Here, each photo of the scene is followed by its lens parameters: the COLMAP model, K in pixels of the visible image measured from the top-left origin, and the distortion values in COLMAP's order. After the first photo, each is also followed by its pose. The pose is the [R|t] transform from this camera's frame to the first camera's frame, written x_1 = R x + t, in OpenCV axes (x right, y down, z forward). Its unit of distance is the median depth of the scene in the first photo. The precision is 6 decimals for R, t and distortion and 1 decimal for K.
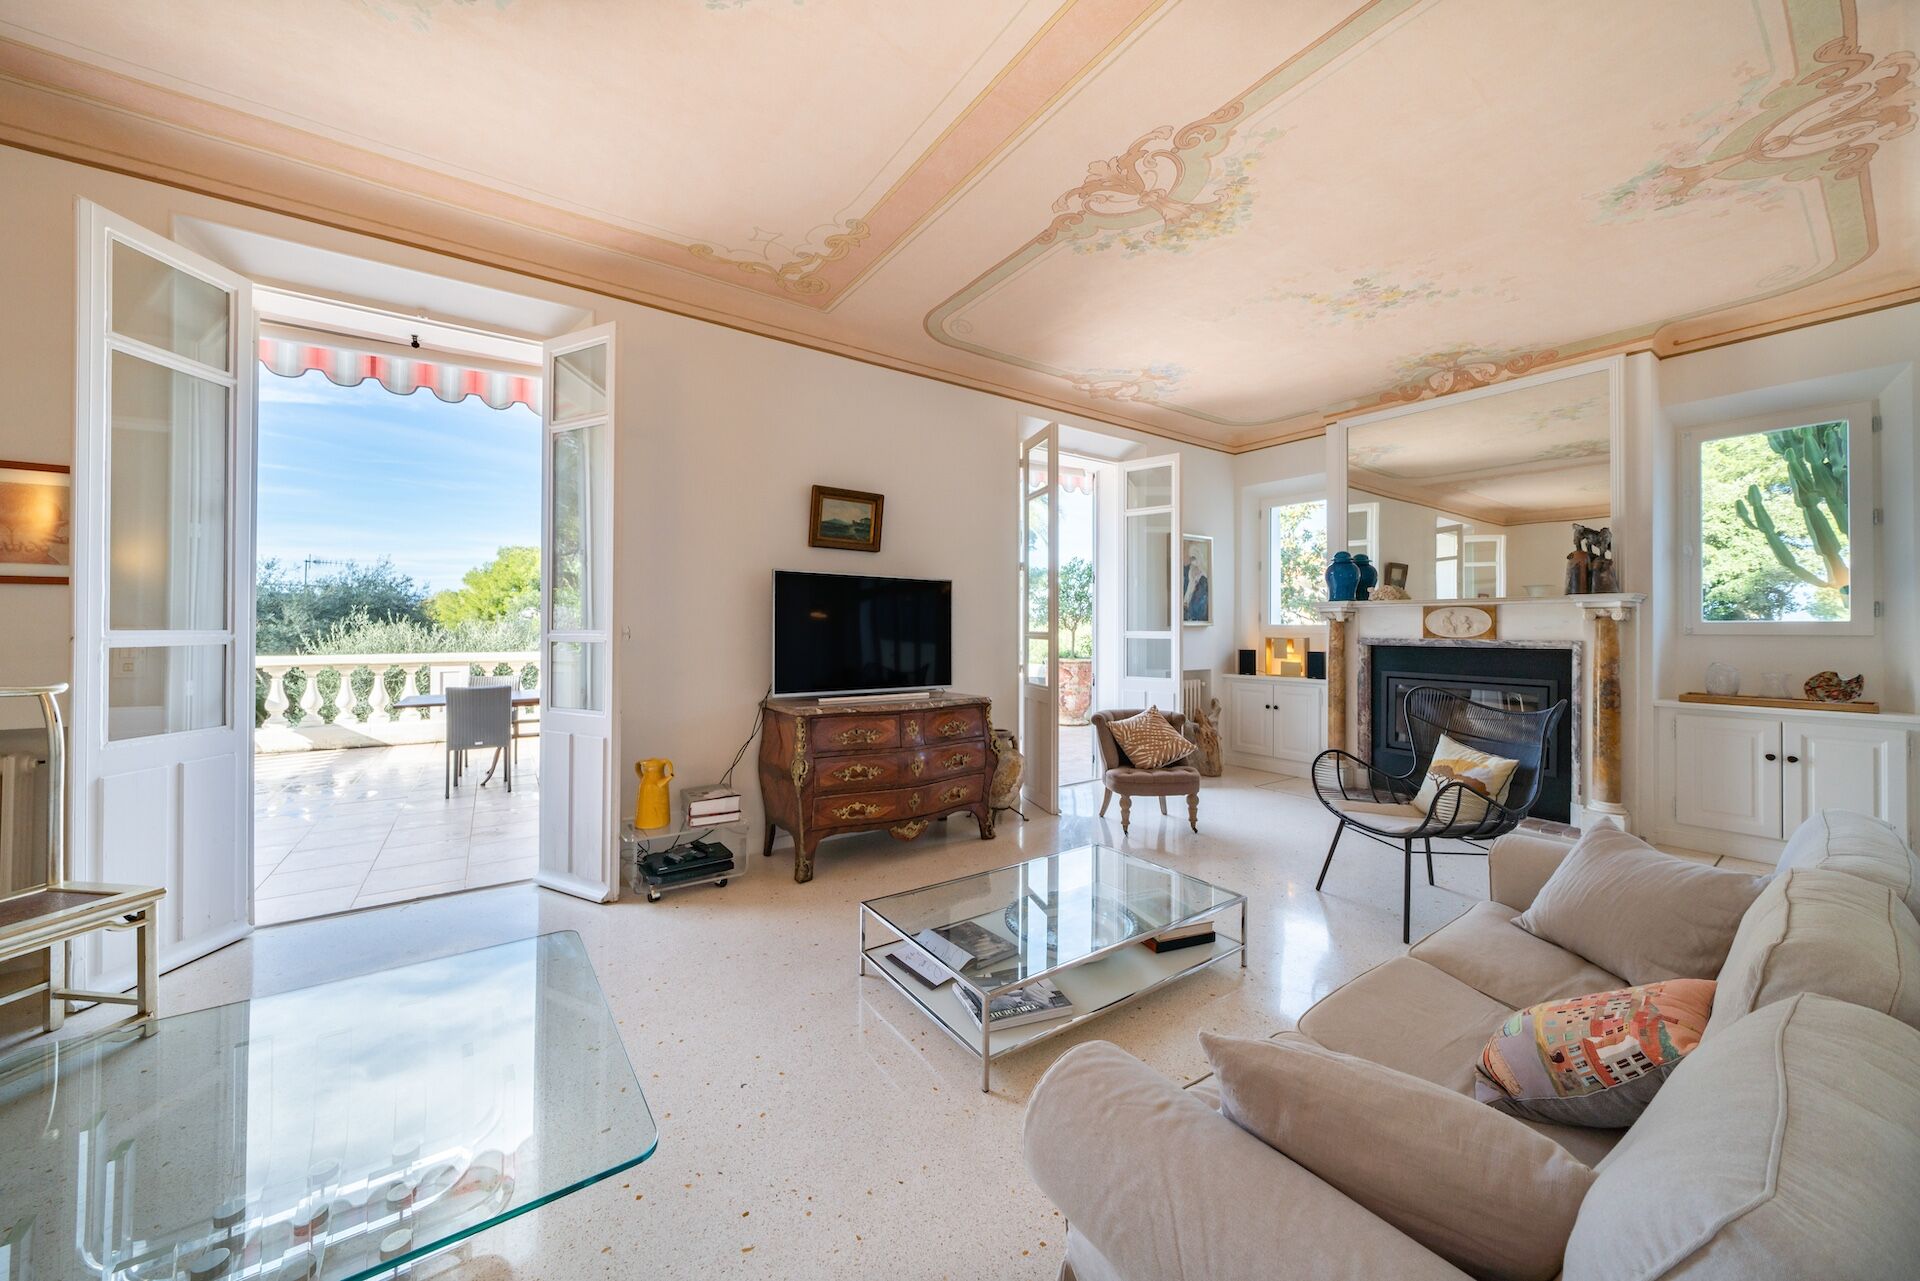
lens RADIAL K [[676.1, 0, 958.0], [0, 676.1, 624.7], [0, 0, 1]] dist [-0.007218, -0.000166]
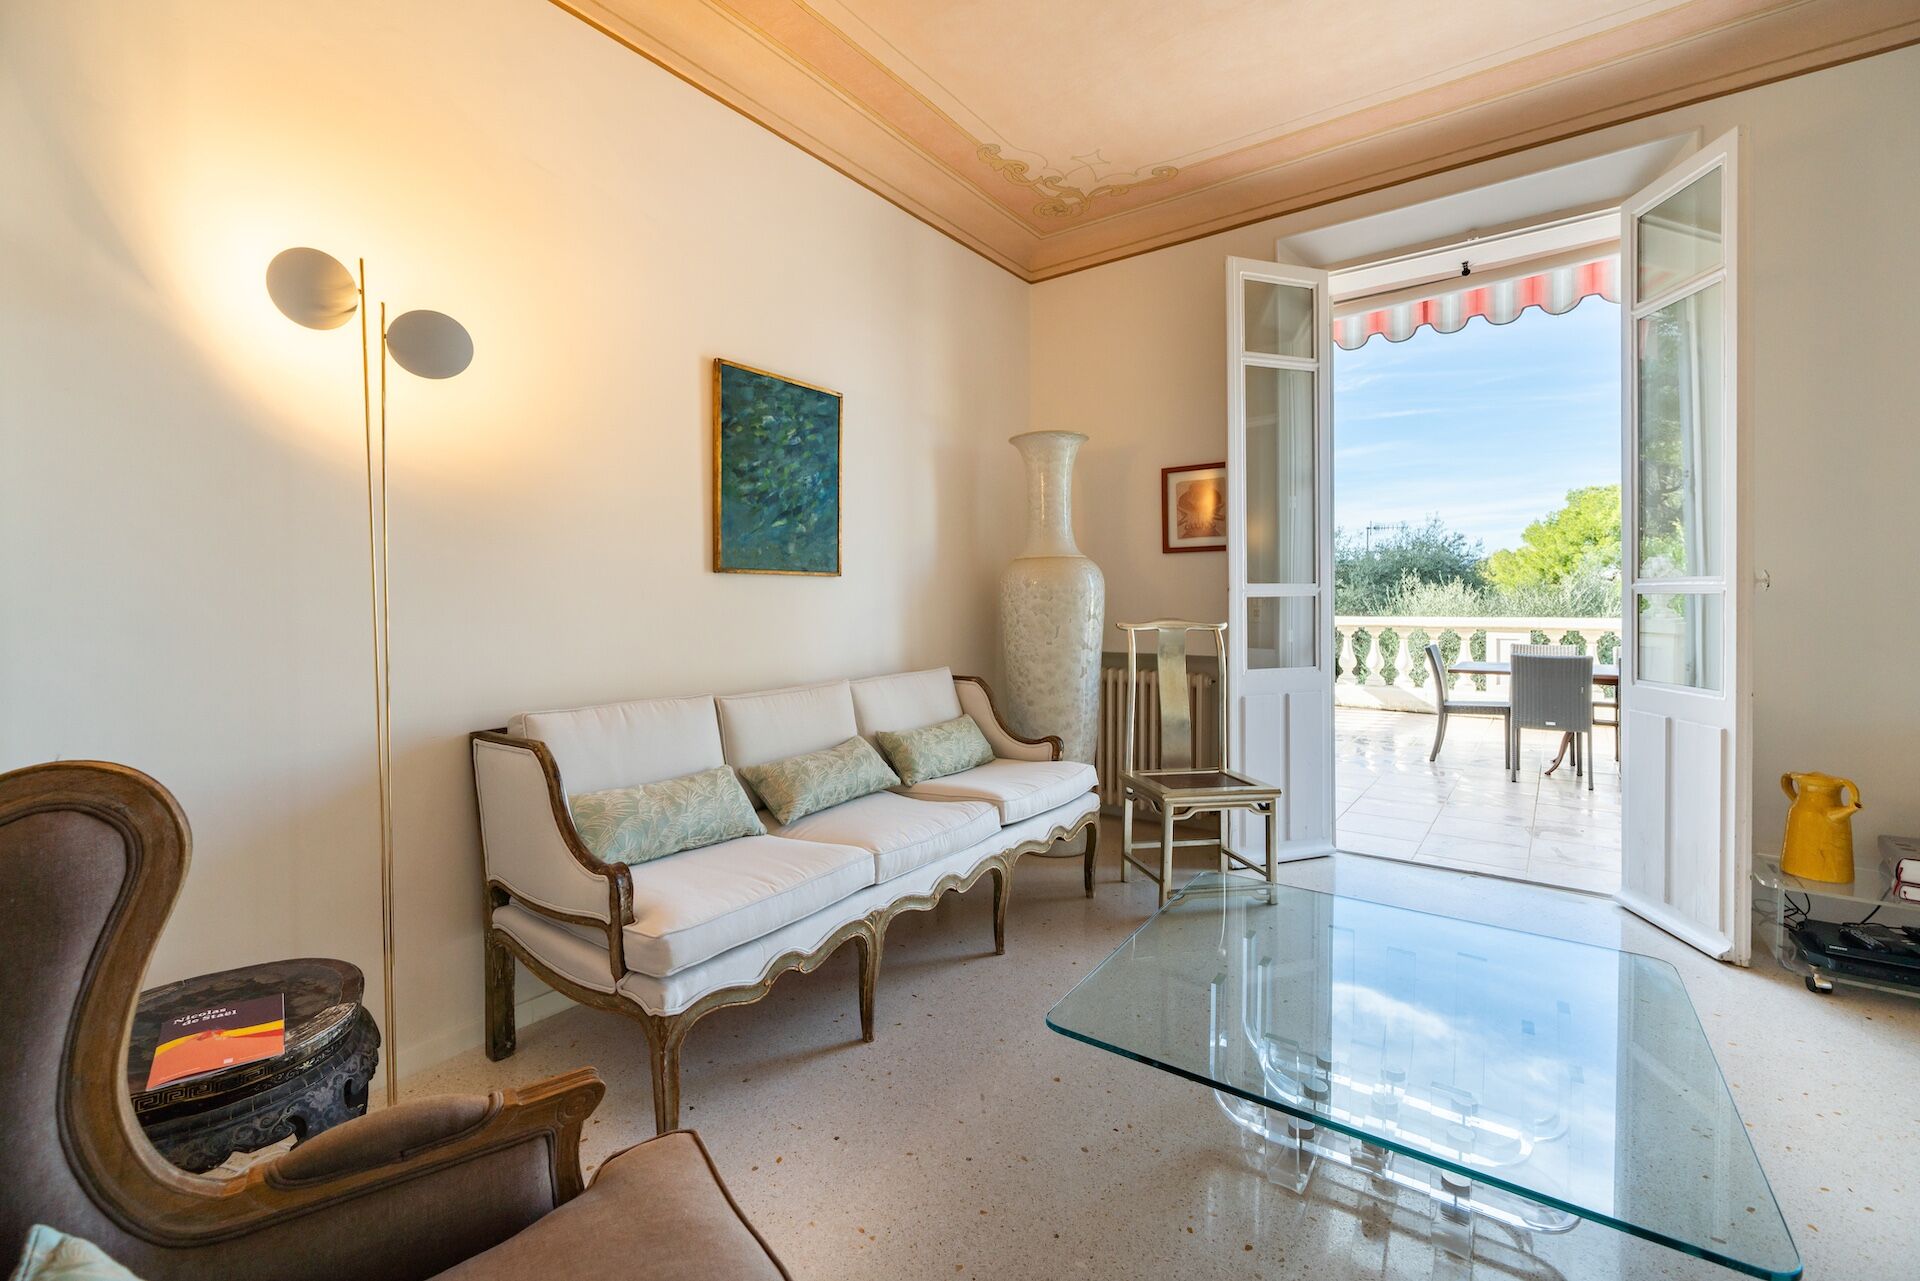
lens RADIAL K [[812.9, 0, 936.2], [0, 812.9, 603.5], [0, 0, 1]] dist [-0.002630, -0.000110]
pose [[0.306751, 0.000206, -0.951790, 0.023454], [0.013175, 0.999903, 0.004463, 0.018768], [0.951698, -0.013909, 0.306719, -0.031767]]
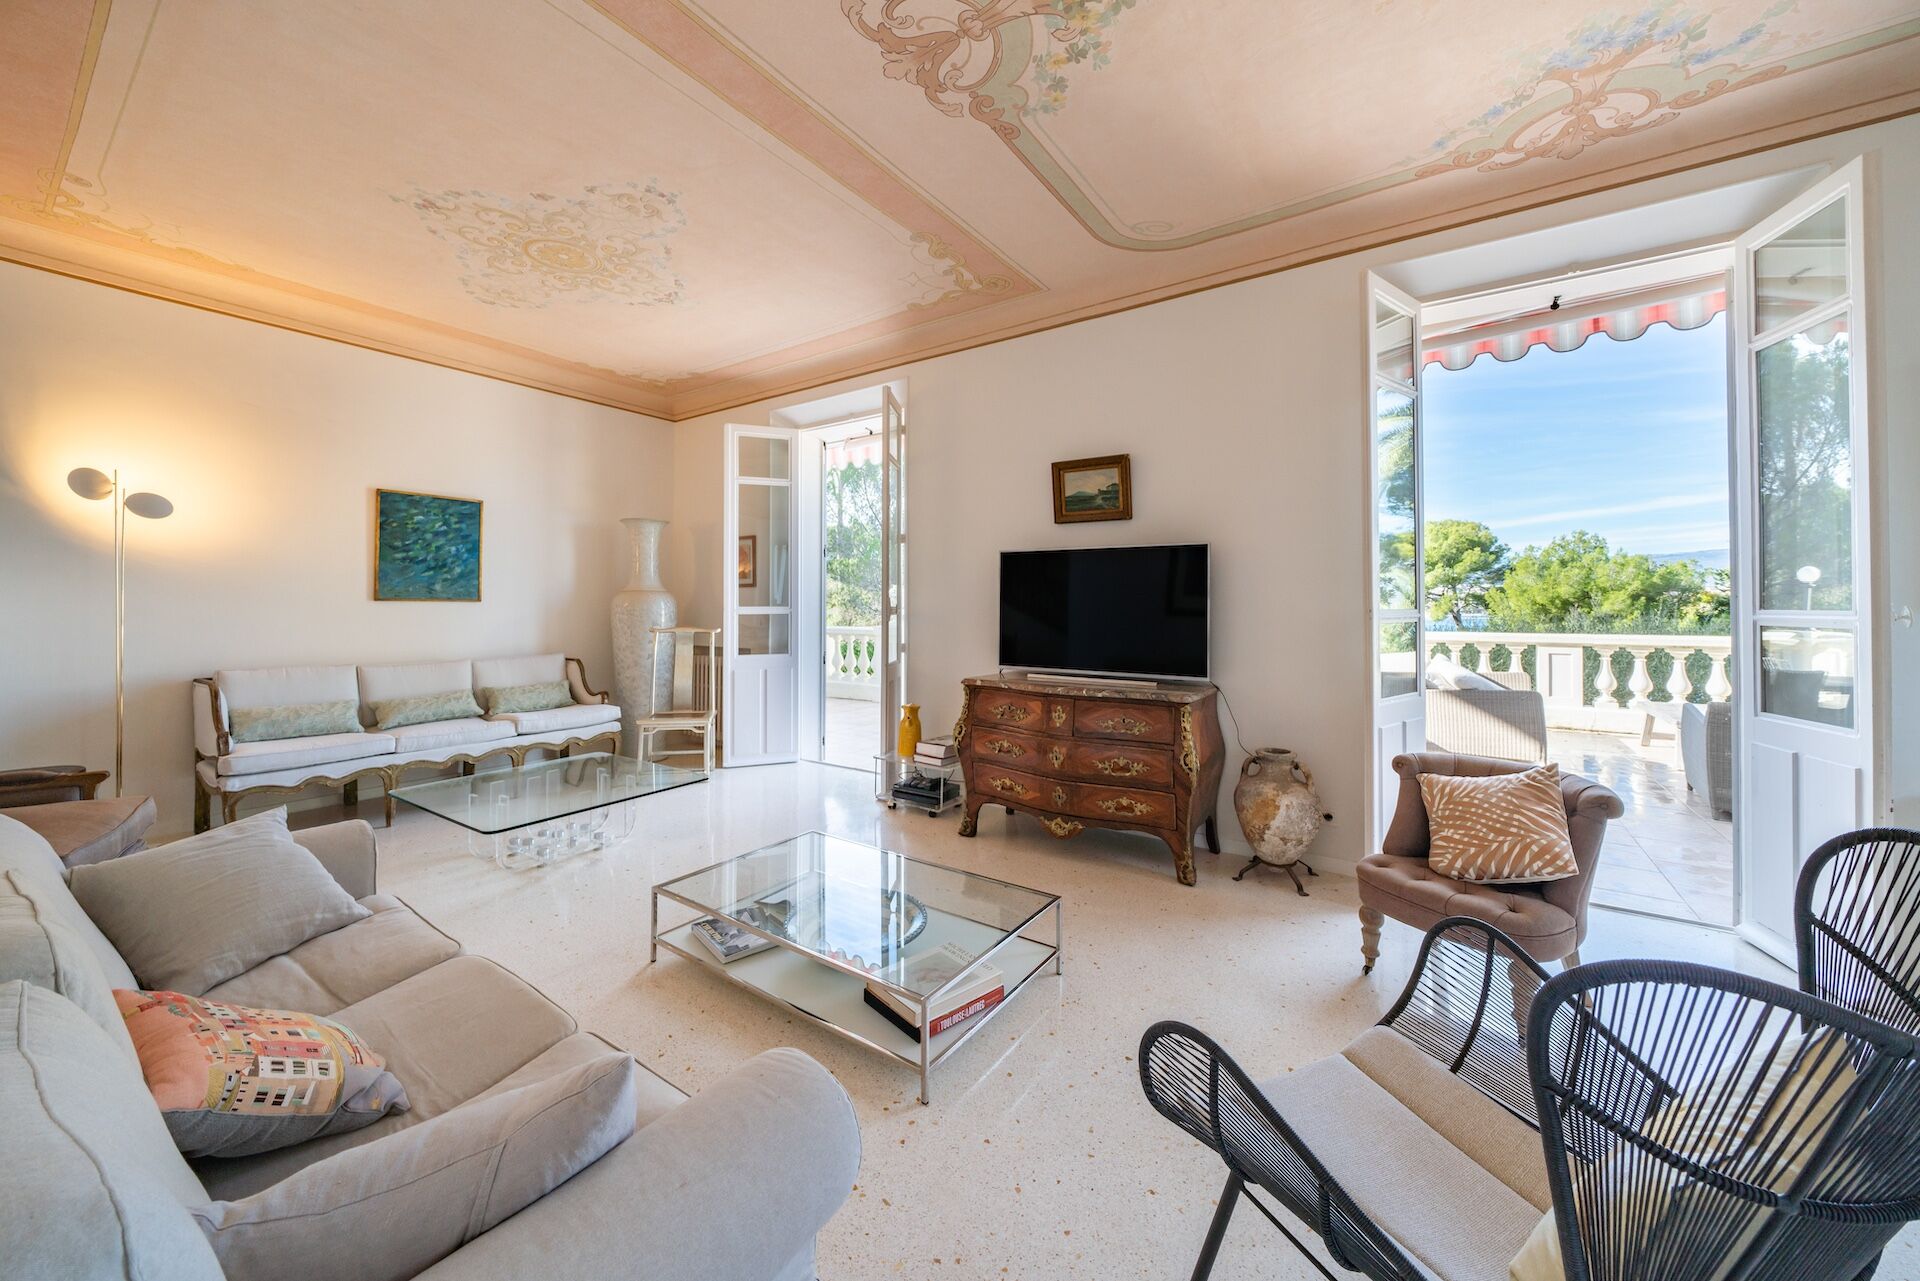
lens RADIAL K [[695.0, 0, 965.6], [0, 695.0, 597.4], [0, 0, 1]] dist [-0.002213, -0.000099]
pose [[0.351512, -0.013141, -0.936091, 0.698193], [0.004995, 0.999914, -0.012161, 0.005675], [0.936170, -0.000401, 0.351548, 0.505315]]
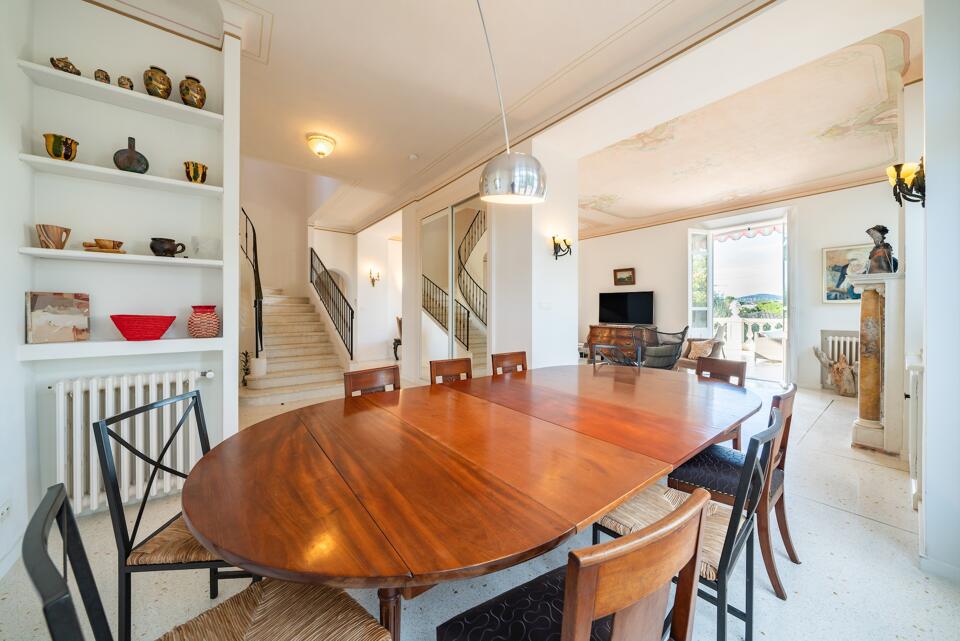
lens RADIAL K [[338.0, 0, 479.0], [0, 338.0, 312.6], [0, 0, 1]] dist [-0.007218, -0.000166]
pose [[0.047841, 0.002673, -0.998851, 1.648979], [0.005944, 0.999978, 0.002960, 0.027196], [0.998837, -0.006079, 0.047824, 0.135320]]
